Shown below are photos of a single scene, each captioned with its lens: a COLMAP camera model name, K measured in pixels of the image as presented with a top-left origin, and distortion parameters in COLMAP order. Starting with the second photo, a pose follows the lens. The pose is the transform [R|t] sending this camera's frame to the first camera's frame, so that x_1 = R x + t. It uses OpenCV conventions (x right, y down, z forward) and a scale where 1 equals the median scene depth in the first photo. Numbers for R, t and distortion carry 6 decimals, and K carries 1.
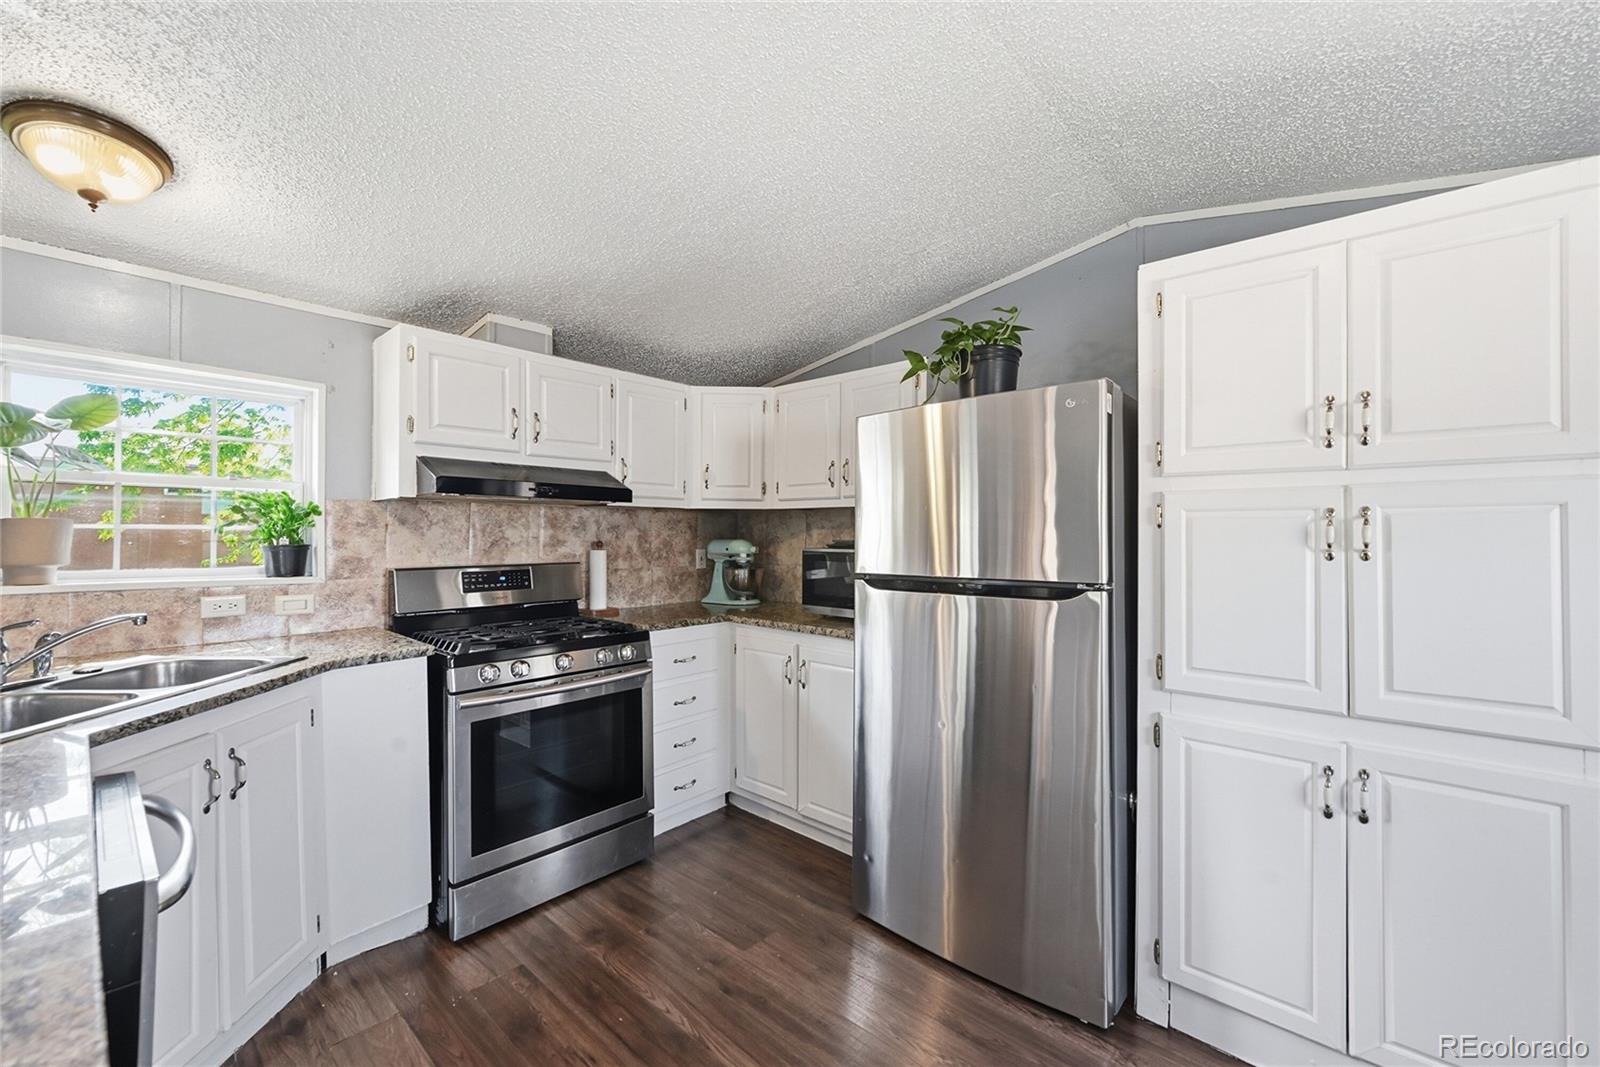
lens RADIAL K [[638.3, 0, 812.0], [0, 638.3, 531.2], [0, 0, 1]] dist [-0.002886, 0.000670]
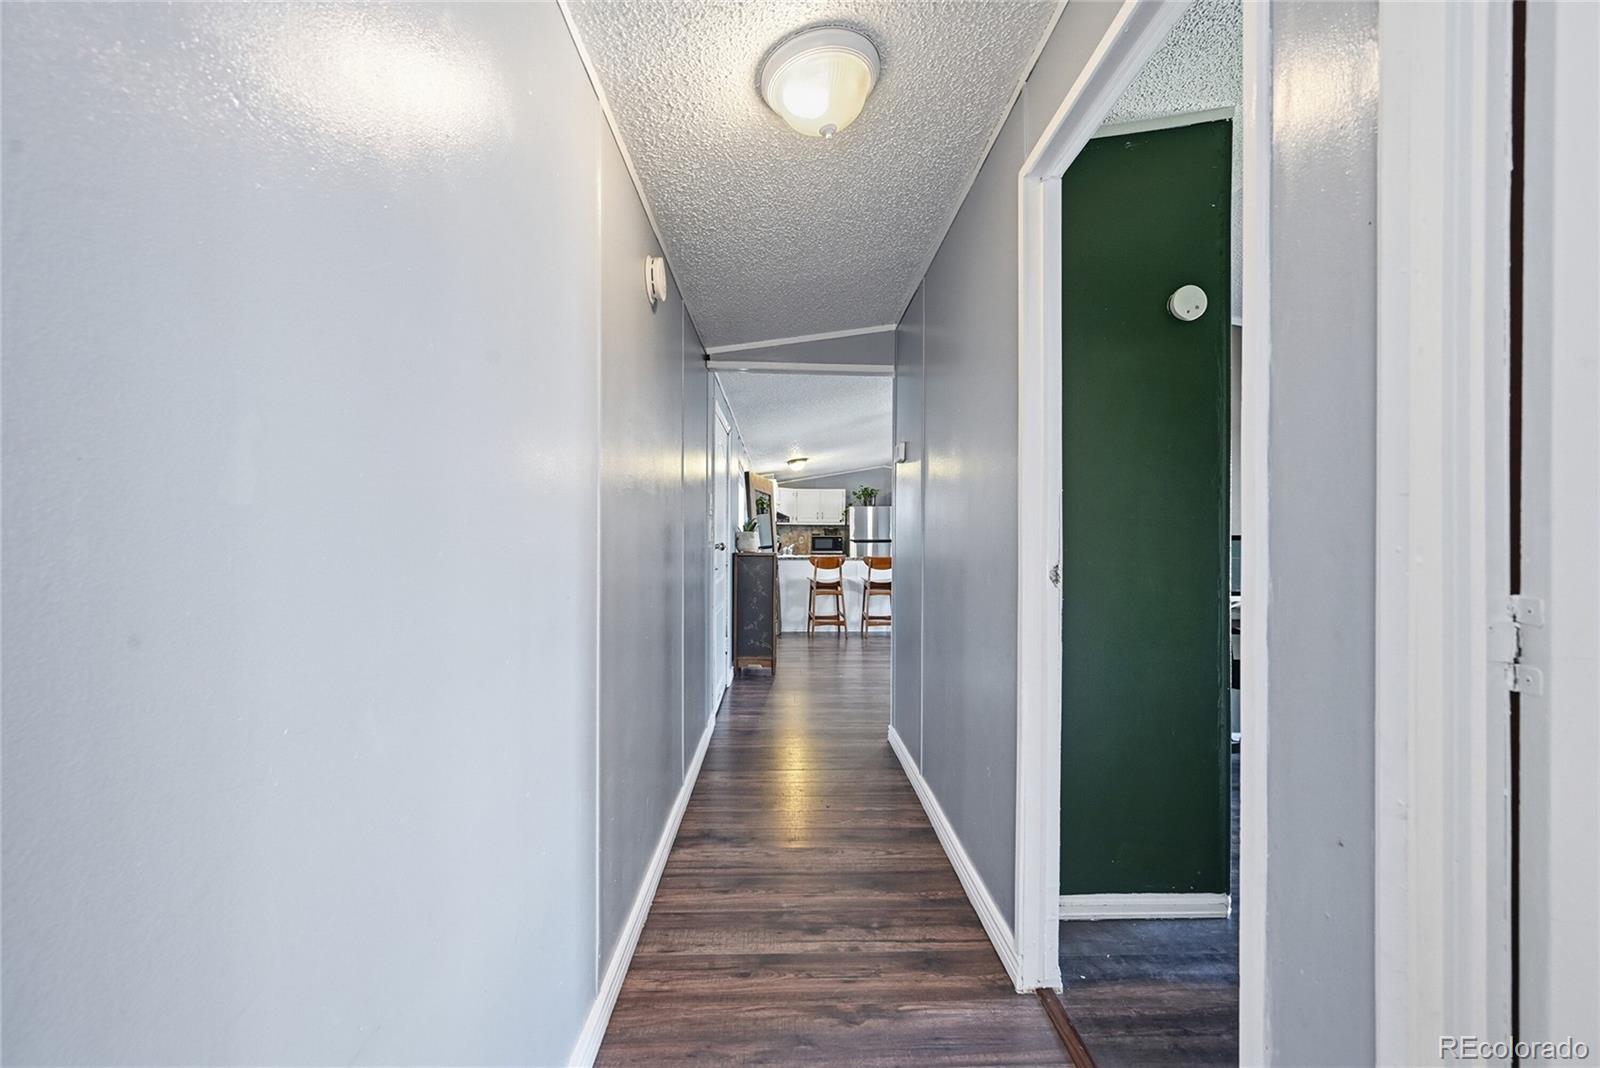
lens RADIAL K [[601.2, 0, 800.2], [0, 601.2, 539.7], [0, 0, 1]] dist [0.000030, 0.000000]
pose [[0.727984, 0.006880, 0.685559, -2.851640], [-0.006152, 0.999975, -0.003503, 0.071631], [-0.685566, -0.001667, 0.728009, -1.723188]]
